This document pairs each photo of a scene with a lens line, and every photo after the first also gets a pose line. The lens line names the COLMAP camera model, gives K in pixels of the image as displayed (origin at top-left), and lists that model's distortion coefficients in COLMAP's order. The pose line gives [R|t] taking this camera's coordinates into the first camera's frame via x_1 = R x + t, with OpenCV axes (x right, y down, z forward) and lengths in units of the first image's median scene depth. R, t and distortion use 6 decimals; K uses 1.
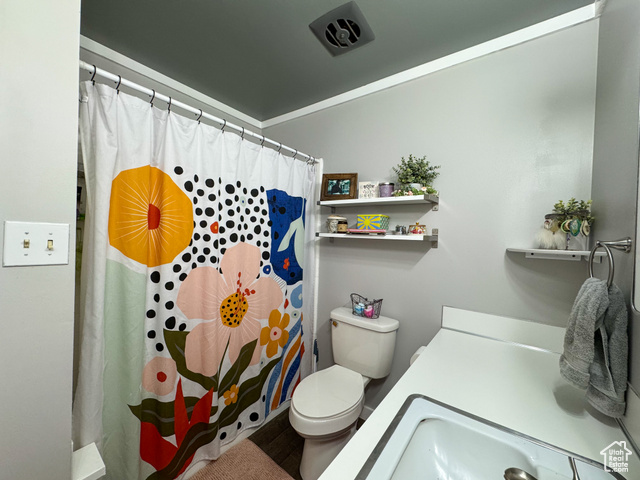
lens RADIAL K [[255.6, 0, 319.4], [0, 255.6, 240.4], [0, 0, 1]] dist [0.002643, 0.000479]
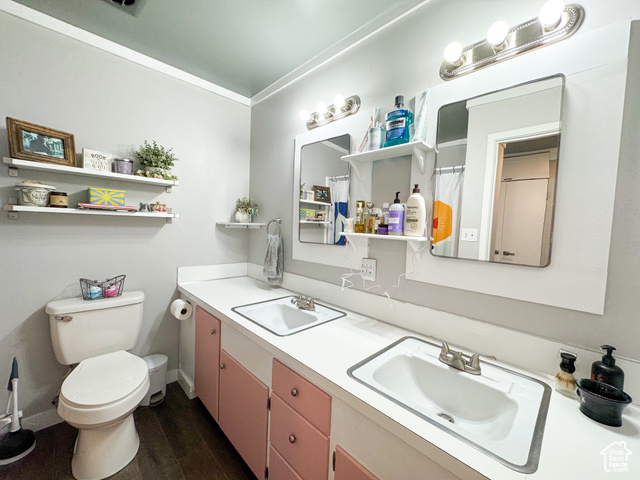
lens RADIAL K [[255.6, 0, 319.5], [0, 255.6, 239.5], [0, 0, 1]] dist [0.002643, 0.000479]
pose [[0.152097, -0.086836, 0.984543, -0.623236], [-0.013927, 0.995846, 0.089985, -0.012663], [-0.988267, -0.027398, 0.150256, 0.087130]]
